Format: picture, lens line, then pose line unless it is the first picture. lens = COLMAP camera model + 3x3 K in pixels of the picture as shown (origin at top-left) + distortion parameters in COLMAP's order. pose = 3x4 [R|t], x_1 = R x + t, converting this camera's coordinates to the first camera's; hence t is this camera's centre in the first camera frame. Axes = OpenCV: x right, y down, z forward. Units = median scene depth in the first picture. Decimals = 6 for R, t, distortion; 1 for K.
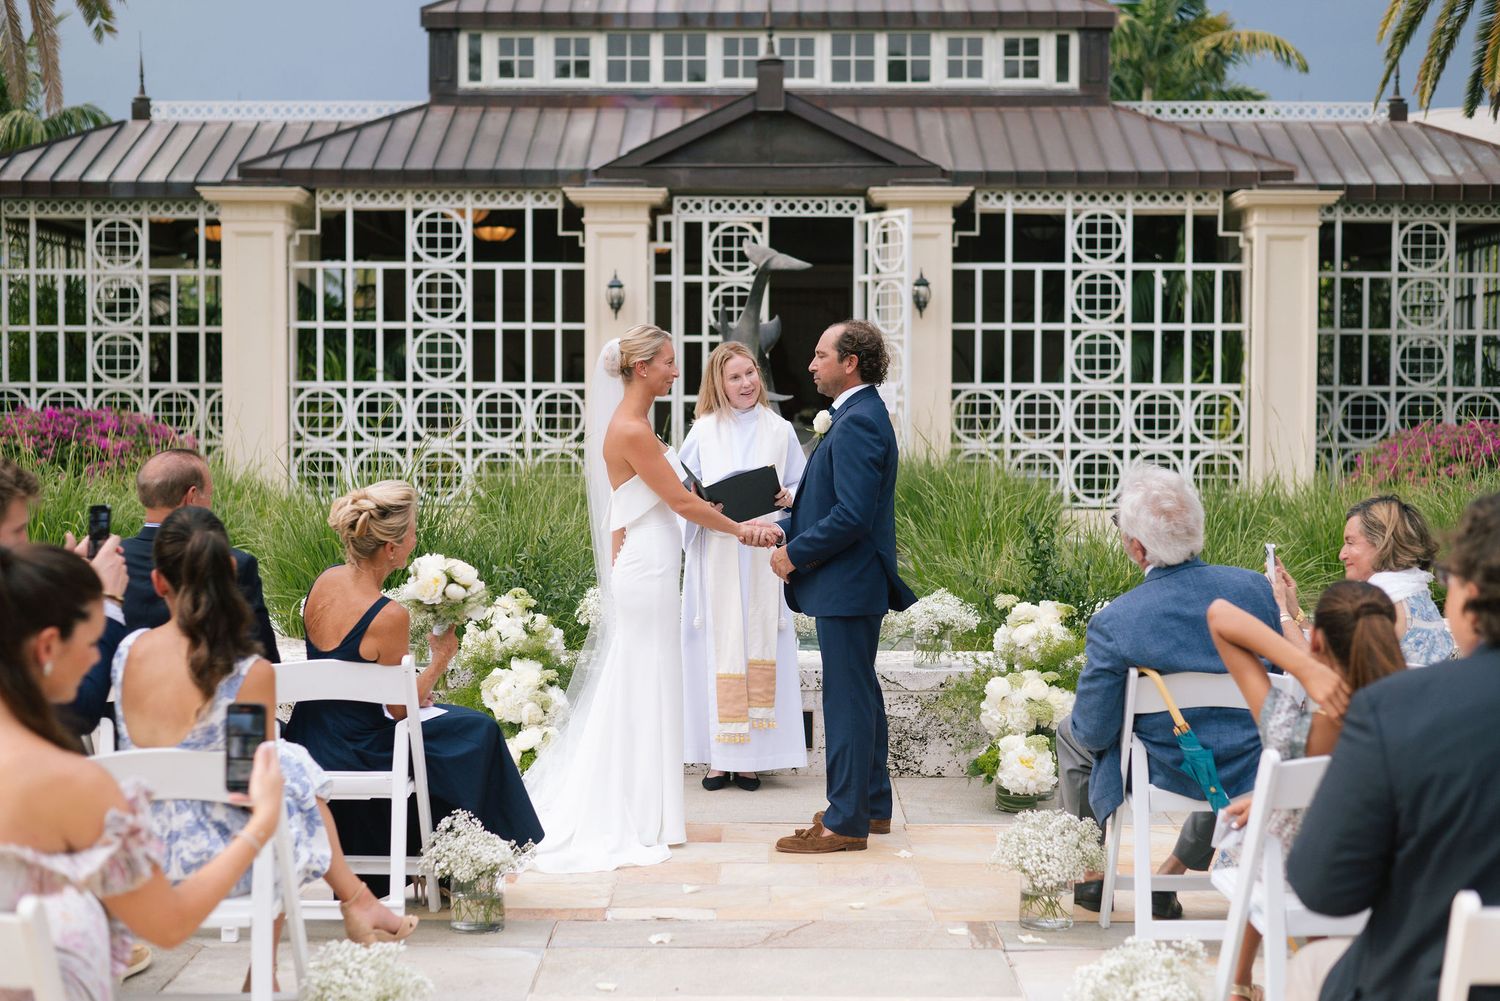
lens RADIAL K [[2218.9, 0, 750.0], [0, 2218.9, 500.5], [0, 0, 1]] dist [0.000824, -0.002980]
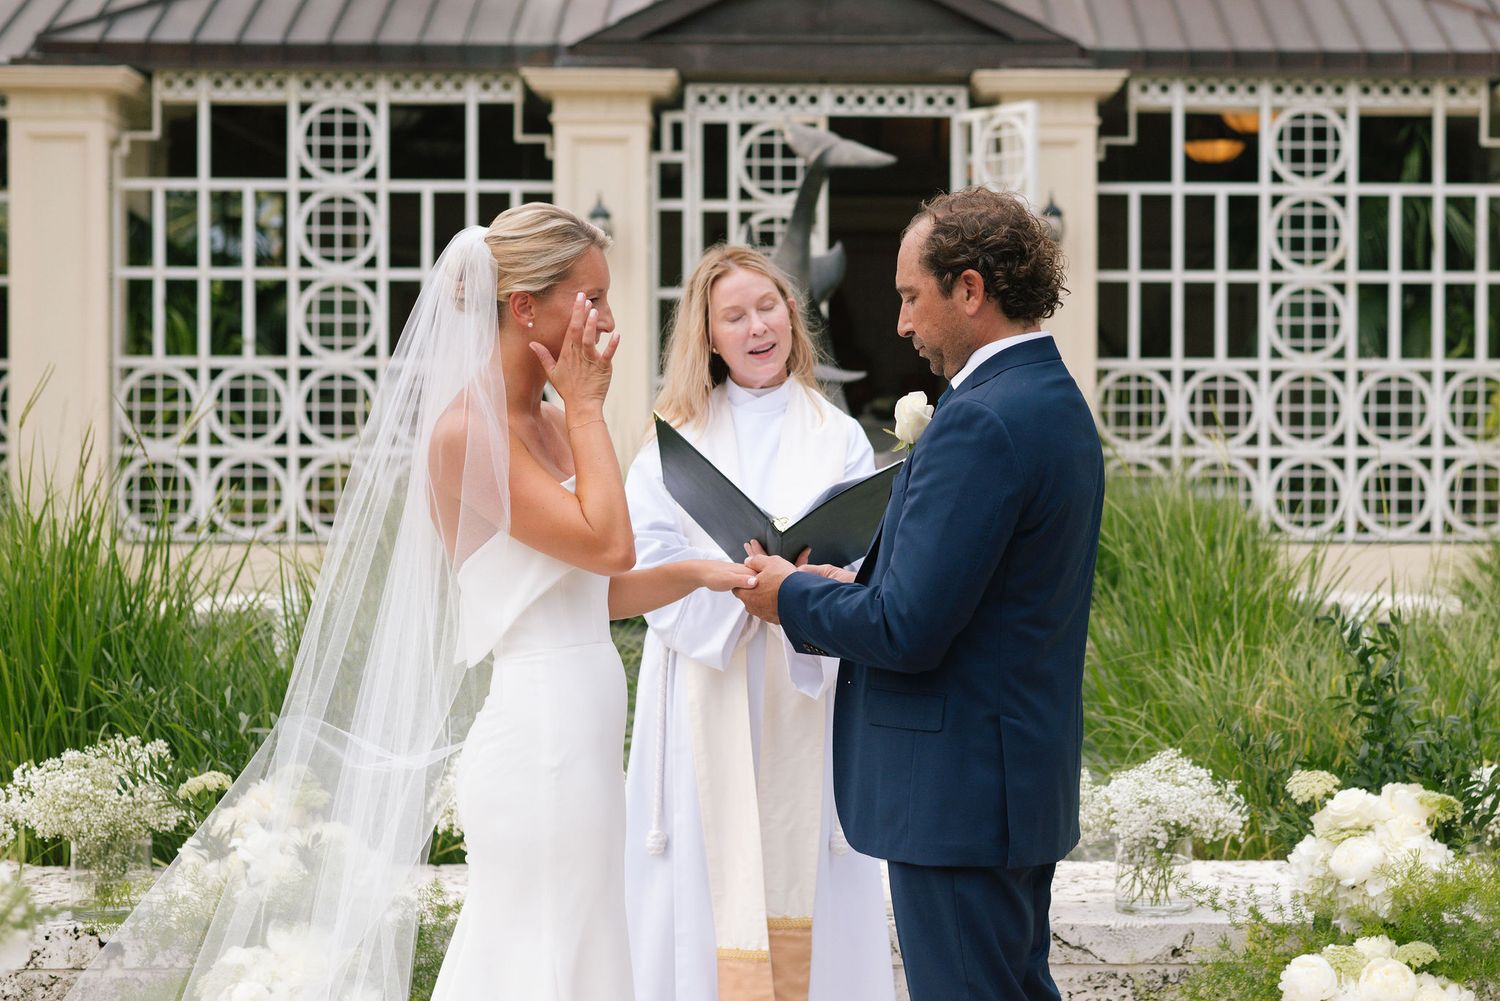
lens RADIAL K [[2218.9, 0, 750.0], [0, 2218.9, 500.5], [0, 0, 1]] dist [0.000824, -0.002980]
pose [[0.999614, -0.000176, -0.027764, 0.003806], [0.000237, 0.999998, 0.002205, -0.011266], [0.027764, -0.002211, 0.999612, 0.320933]]
